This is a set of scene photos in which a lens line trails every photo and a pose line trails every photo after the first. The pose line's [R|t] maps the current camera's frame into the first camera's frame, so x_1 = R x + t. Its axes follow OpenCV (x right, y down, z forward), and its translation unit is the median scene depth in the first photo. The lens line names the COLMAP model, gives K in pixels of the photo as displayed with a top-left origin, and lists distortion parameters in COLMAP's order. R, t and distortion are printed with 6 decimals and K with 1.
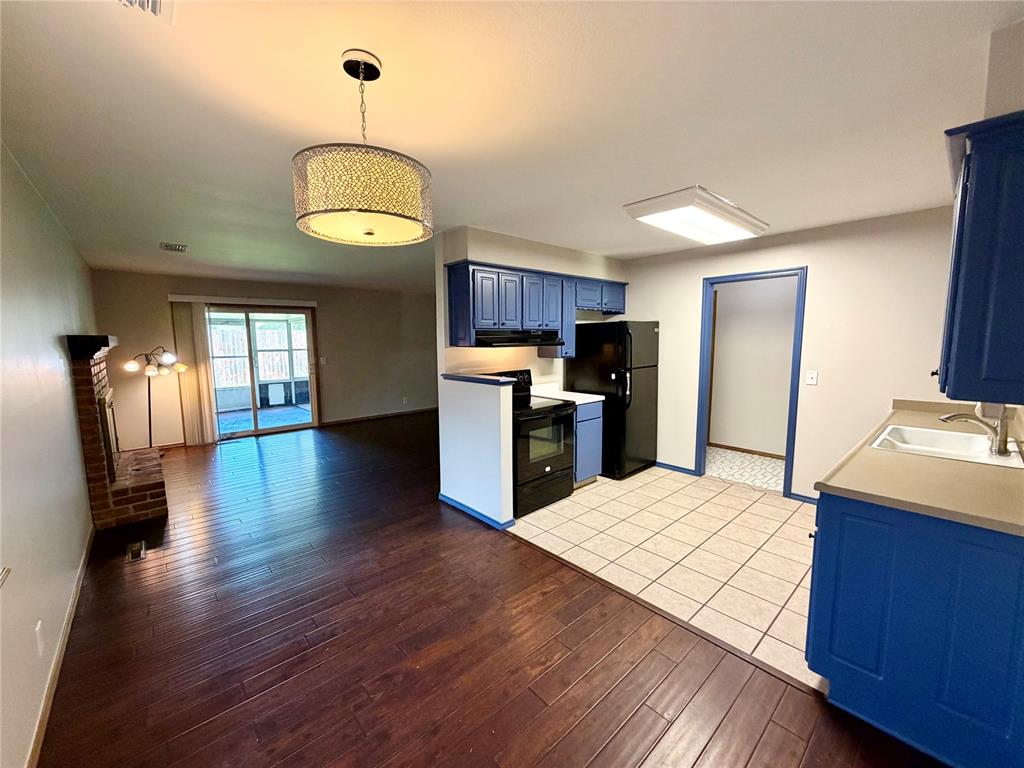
lens RADIAL K [[410.0, 0, 508.2], [0, 410.0, 383.2], [0, 0, 1]] dist [0.001231, 0.000051]
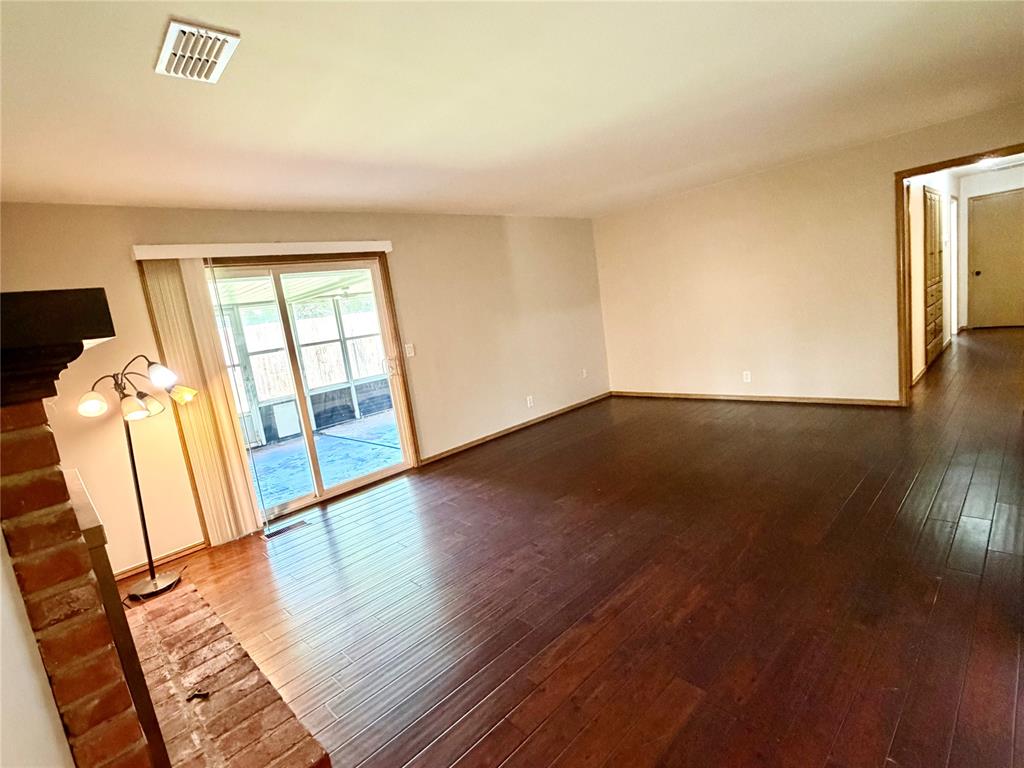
lens RADIAL K [[498.8, 0, 513.6], [0, 498.8, 384.0], [0, 0, 1]] dist [-0.003942, -0.000120]
pose [[0.991433, -0.127756, 0.027194, -0.395950], [0.126717, 0.991248, 0.037027, -0.020650], [-0.031687, -0.033263, 0.998944, 0.376944]]
